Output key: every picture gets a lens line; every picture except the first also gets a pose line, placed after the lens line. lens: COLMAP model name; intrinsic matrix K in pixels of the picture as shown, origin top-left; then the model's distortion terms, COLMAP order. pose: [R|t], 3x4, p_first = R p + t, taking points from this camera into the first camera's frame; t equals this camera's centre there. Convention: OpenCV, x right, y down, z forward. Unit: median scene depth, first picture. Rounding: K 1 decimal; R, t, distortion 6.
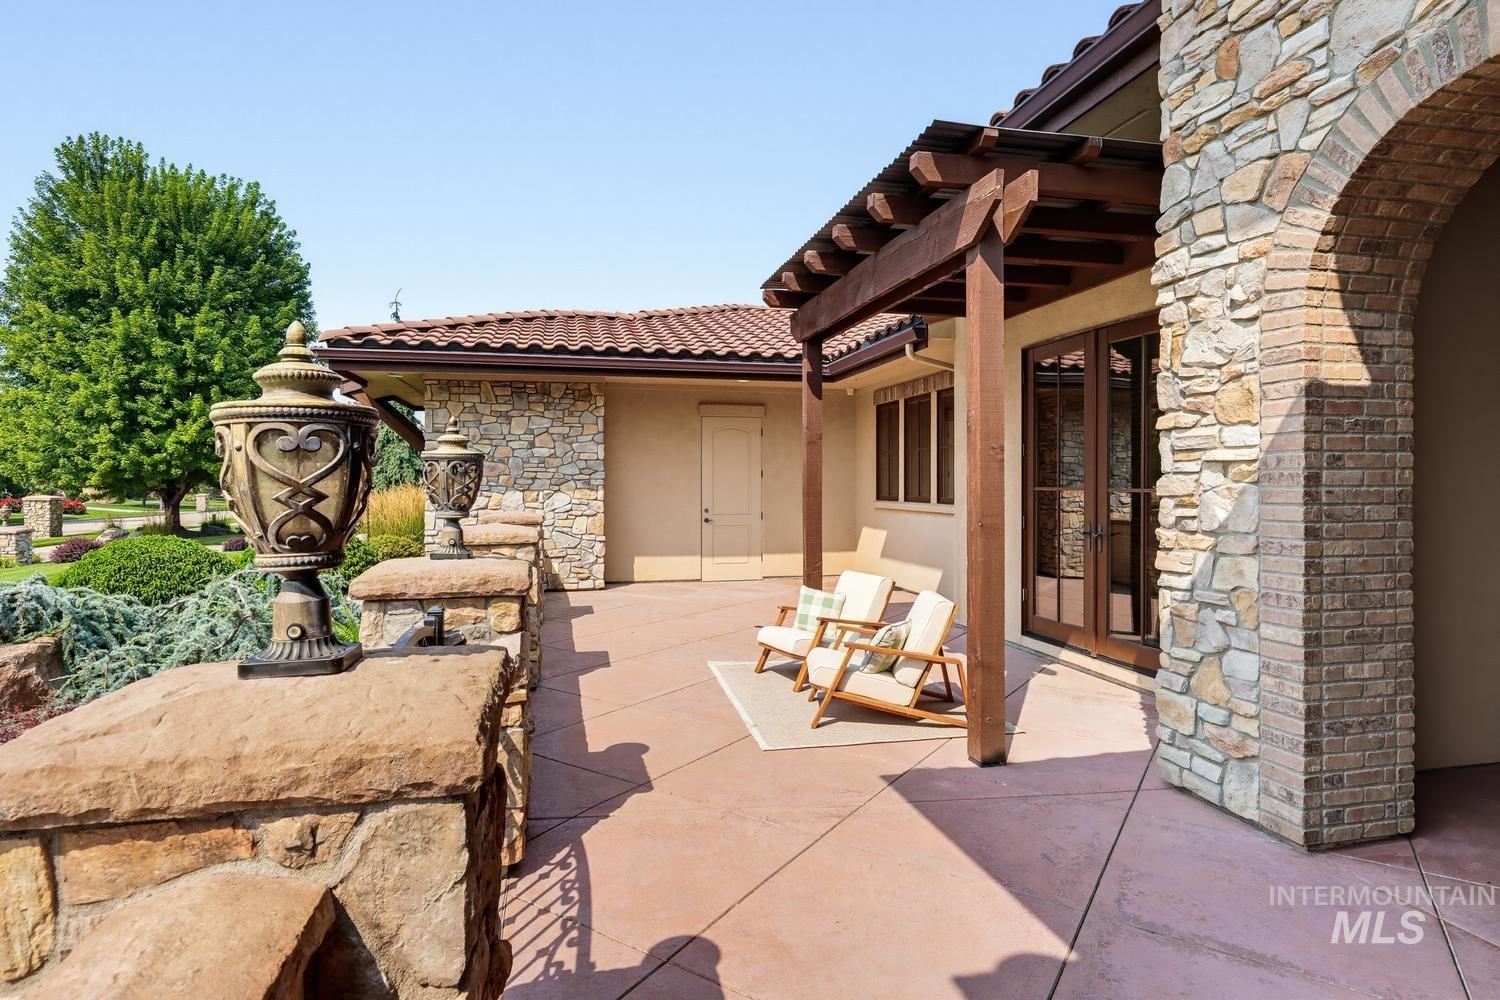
lens RADIAL K [[807.2, 0, 755.7], [0, 807.2, 489.7], [0, 0, 1]] dist [-0.002952, -0.001266]
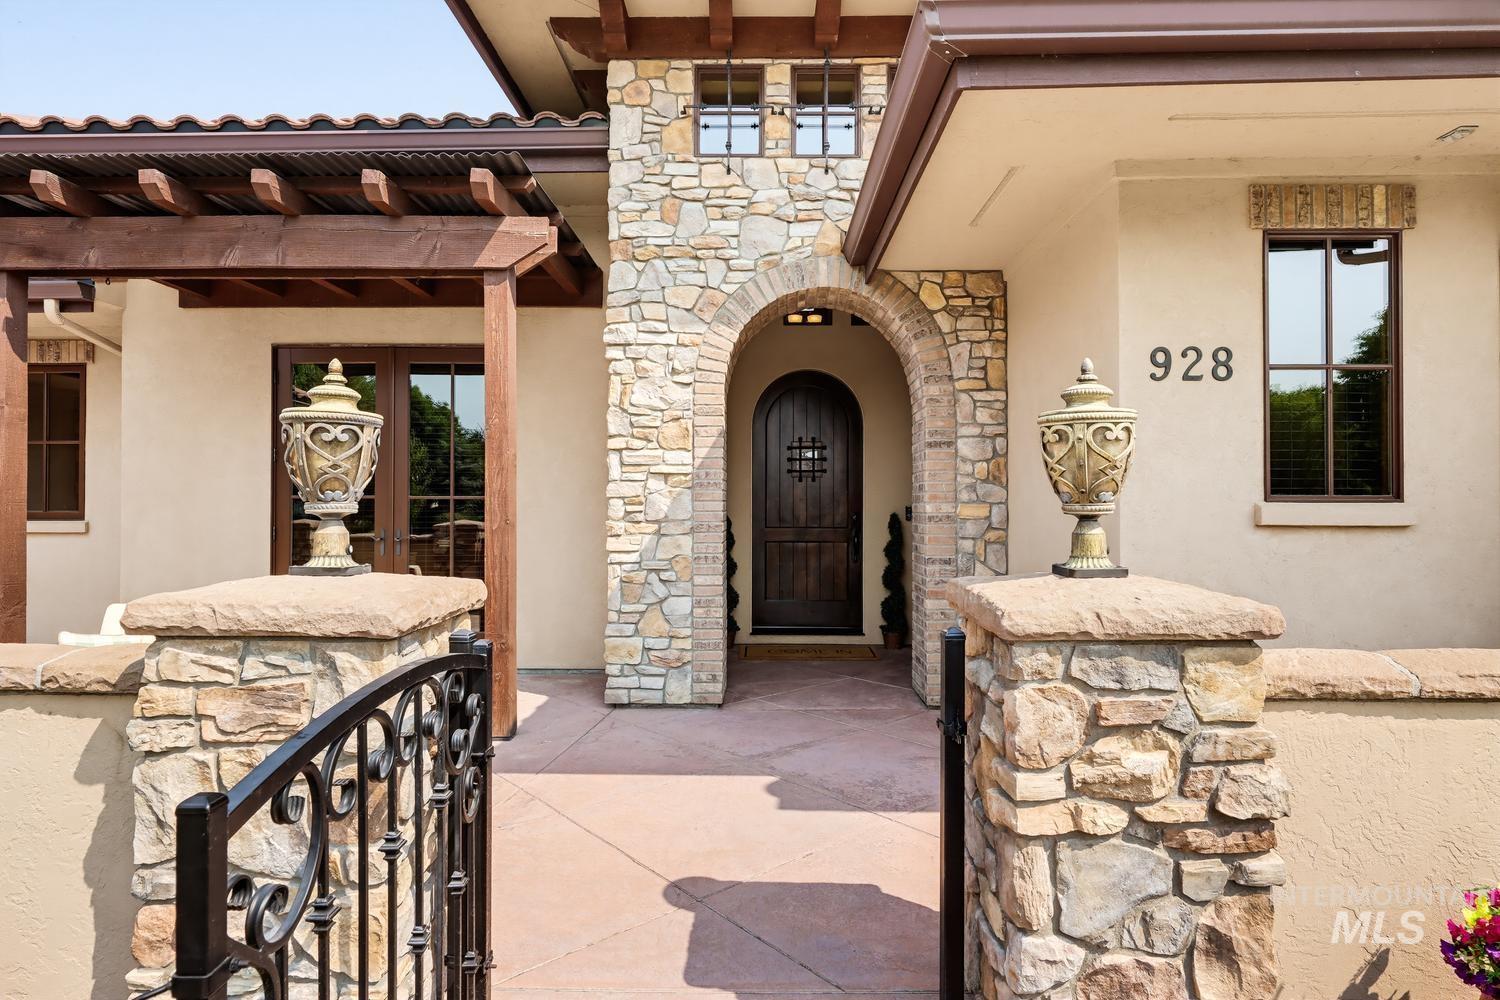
lens RADIAL K [[807.2, 0, 762.2], [0, 807.2, 501.1], [0, 0, 1]] dist [-0.002952, -0.001266]
pose [[0.242200, 0.007283, 0.970199, -0.839805], [0.006544, 0.999937, -0.009140, 0.031545], [-0.970204, 0.008563, 0.242137, 0.456115]]
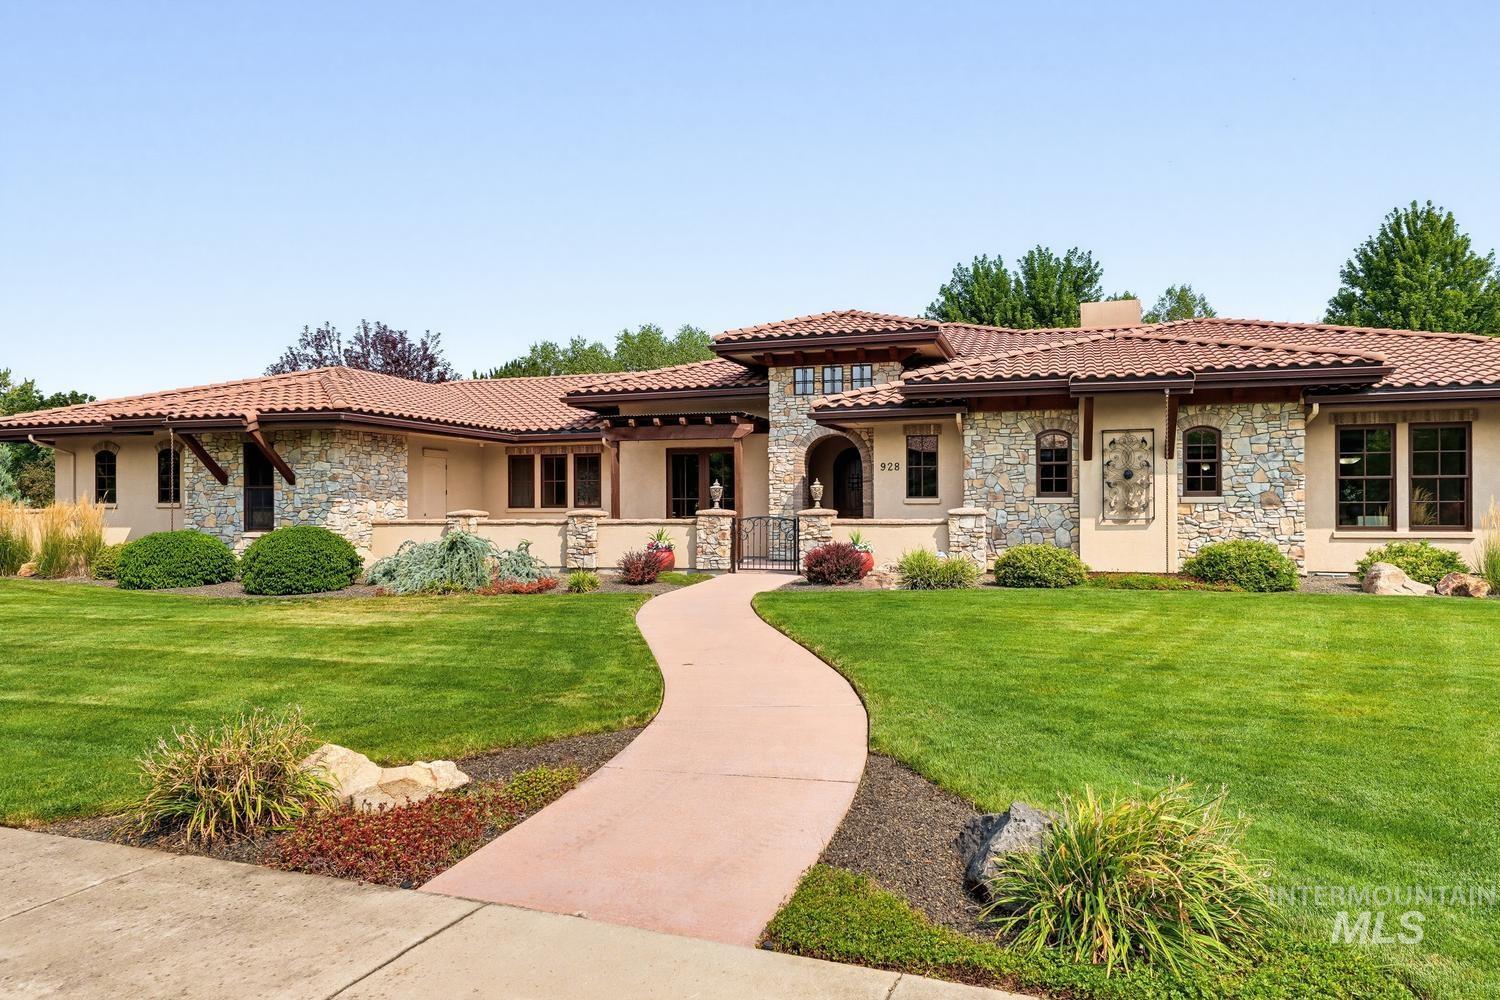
lens RADIAL K [[959.4, 0, 751.2], [0, 959.4, 503.0], [0, 0, 1]] dist [0.000693, 0.000045]
pose [[0.519695, 0.005283, 0.854336, -4.652639], [0.009378, 0.999885, -0.011888, 0.108499], [-0.854301, 0.014190, 0.519586, -1.931855]]
